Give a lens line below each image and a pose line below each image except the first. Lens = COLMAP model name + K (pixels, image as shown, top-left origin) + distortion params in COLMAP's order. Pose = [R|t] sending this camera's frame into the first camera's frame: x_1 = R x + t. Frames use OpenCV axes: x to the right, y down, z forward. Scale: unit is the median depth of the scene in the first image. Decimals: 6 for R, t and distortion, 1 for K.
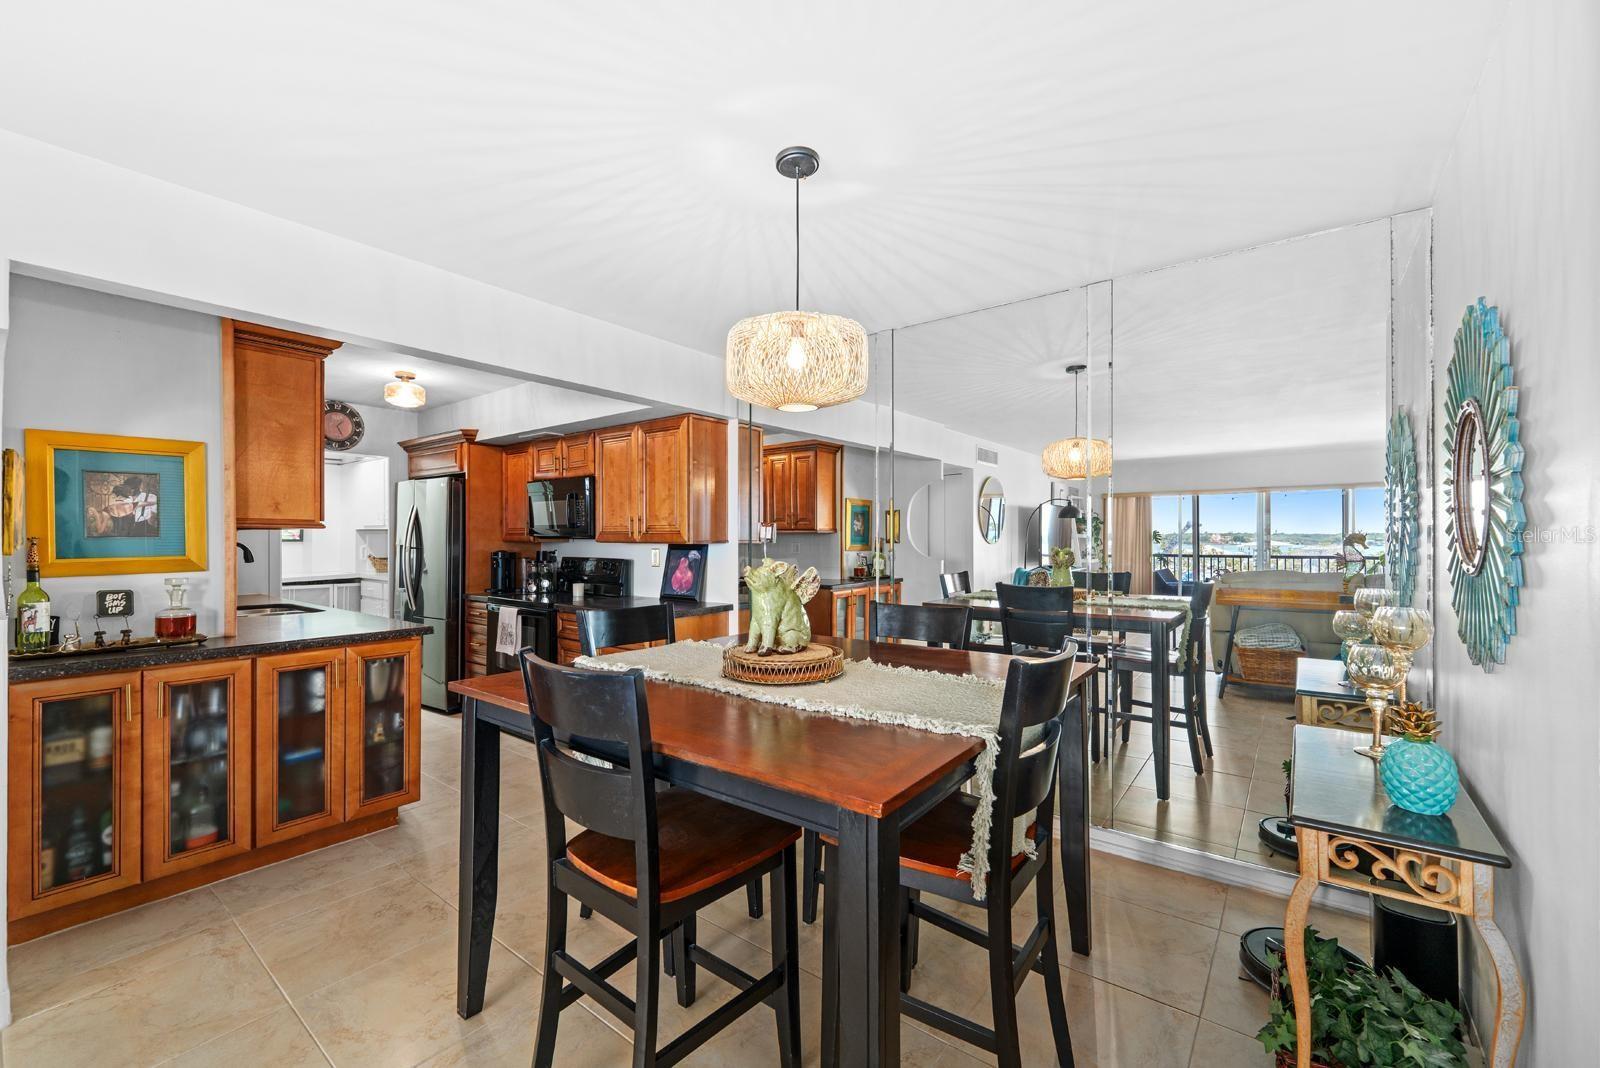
lens RADIAL K [[654.7, 0, 795.2], [0, 654.7, 536.7], [0, 0, 1]] dist [0.002066, 0.000075]
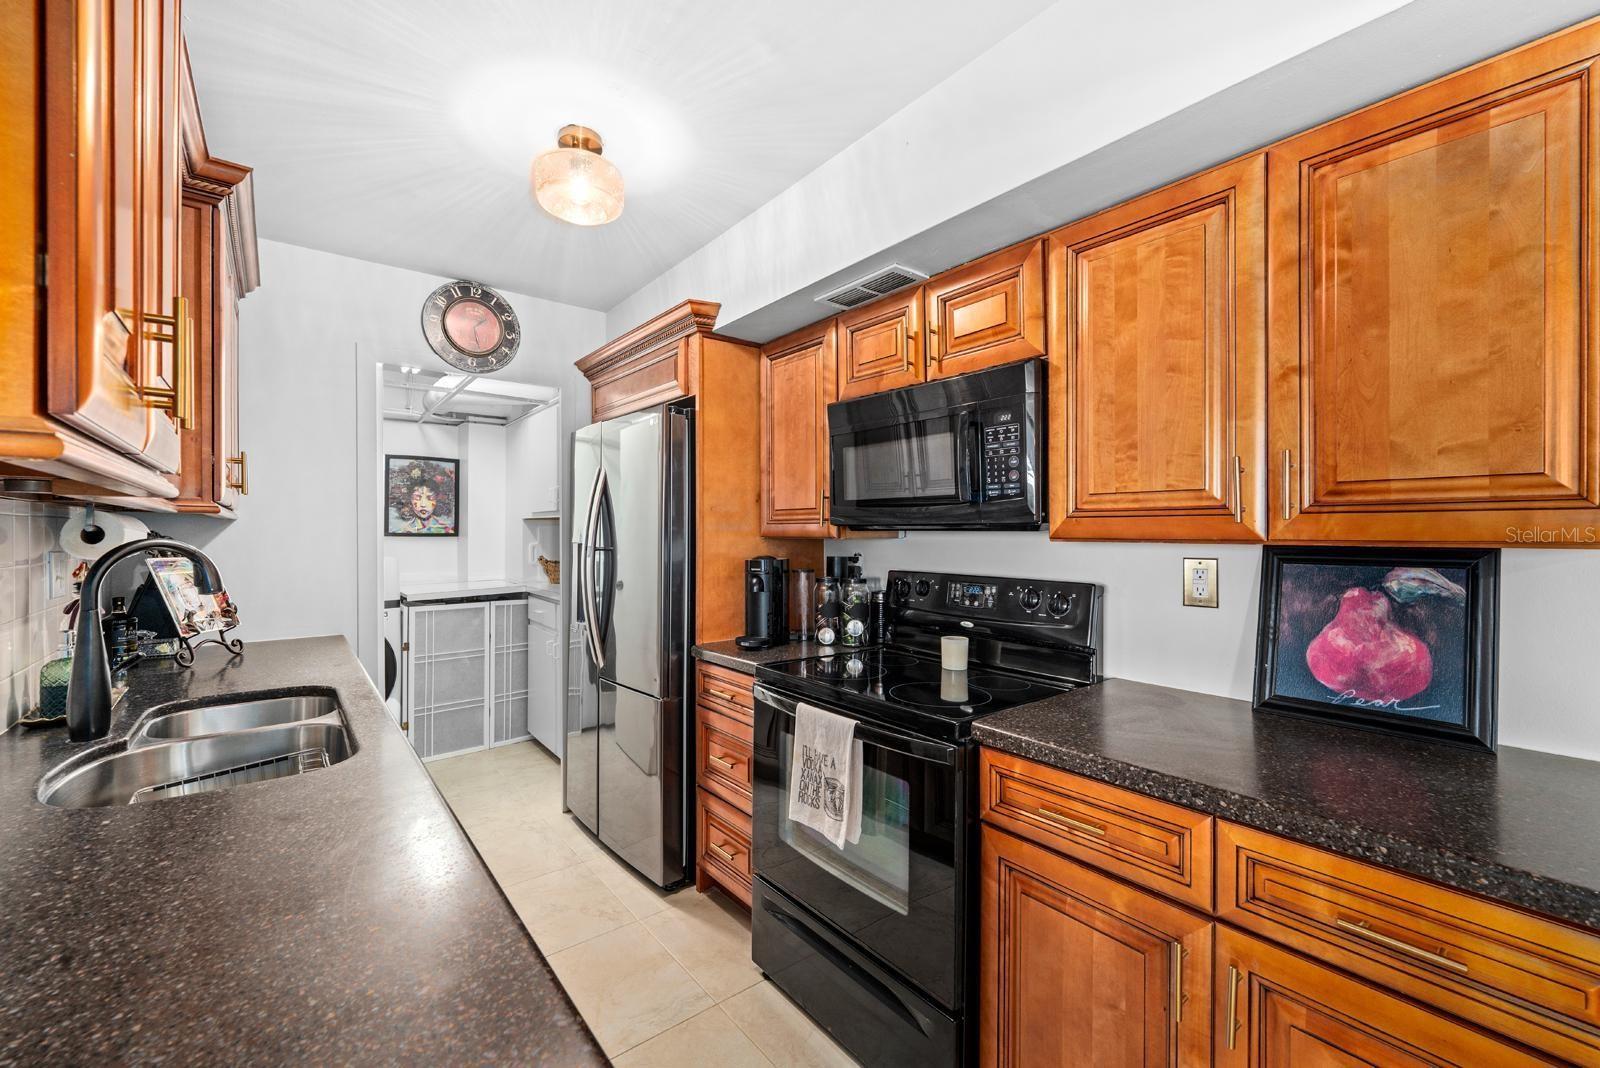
lens RADIAL K [[654.7, 0, 797.2], [0, 654.7, 530.8], [0, 0, 1]] dist [0.002066, 0.000075]
pose [[0.971881, -0.001503, -0.235468, -0.315527], [0.001661, 0.999999, 0.000471, 0.002560], [0.235467, -0.000849, 0.971882, 0.545345]]
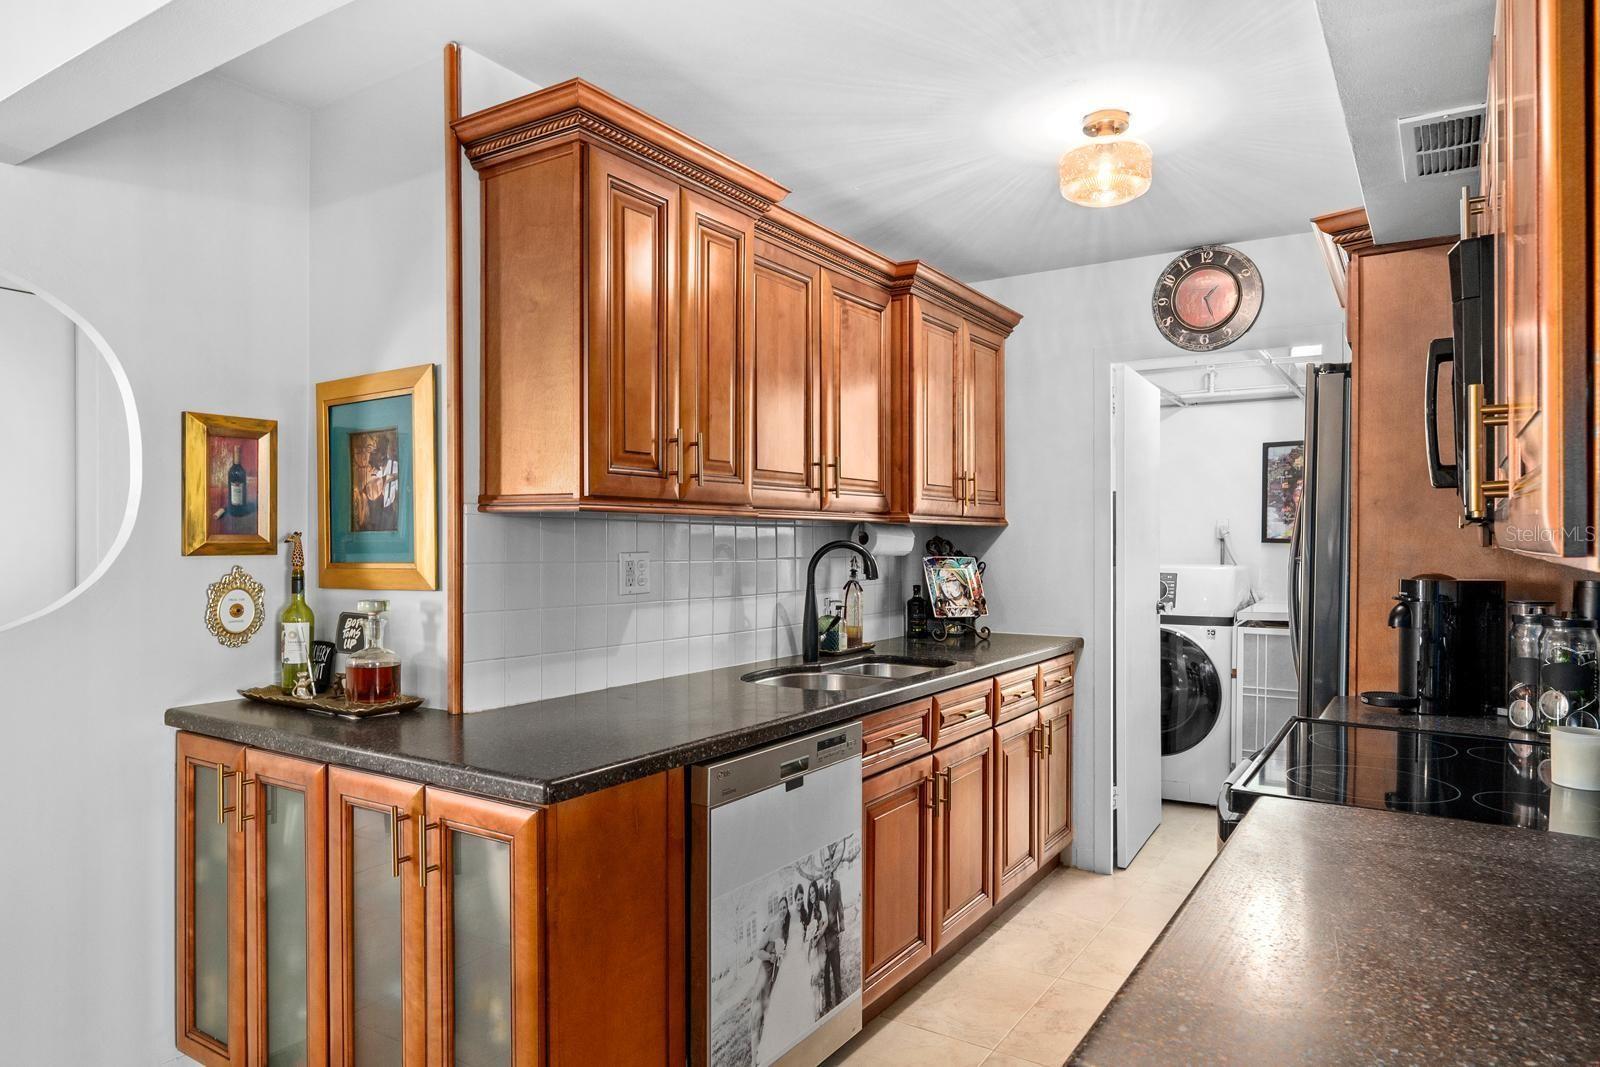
lens RADIAL K [[1007.0, 0, 792.4], [0, 1007.0, 542.0], [0, 0, 1]] dist [0.009704, 0.001390]
pose [[0.090578, -0.000917, -0.995889, 0.000051], [0.004314, 0.999991, -0.000528, 0.006781], [0.995880, -0.004248, 0.090581, 0.656523]]
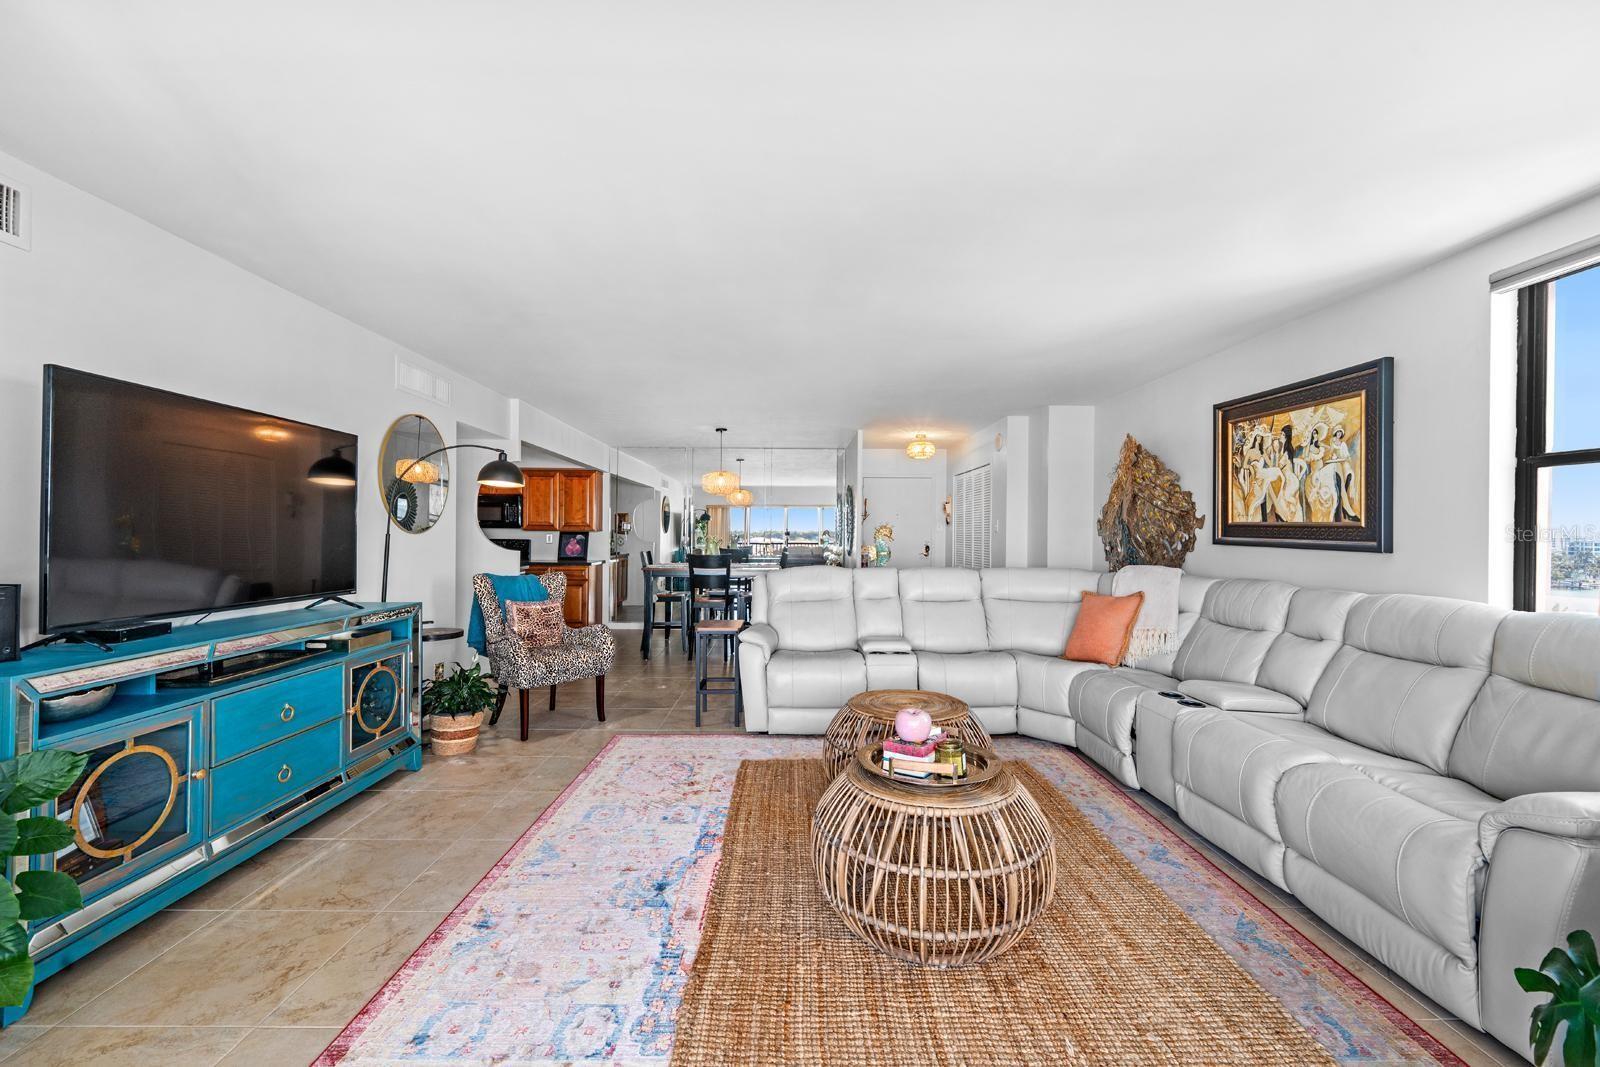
lens RADIAL K [[654.7, 0, 796.2], [0, 654.7, 535.8], [0, 0, 1]] dist [0.002066, 0.000075]
pose [[0.781258, 0.007022, 0.624169, -0.761950], [-0.009532, 0.999954, 0.000682, 0.014040], [-0.624136, -0.006483, 0.781289, -0.832109]]
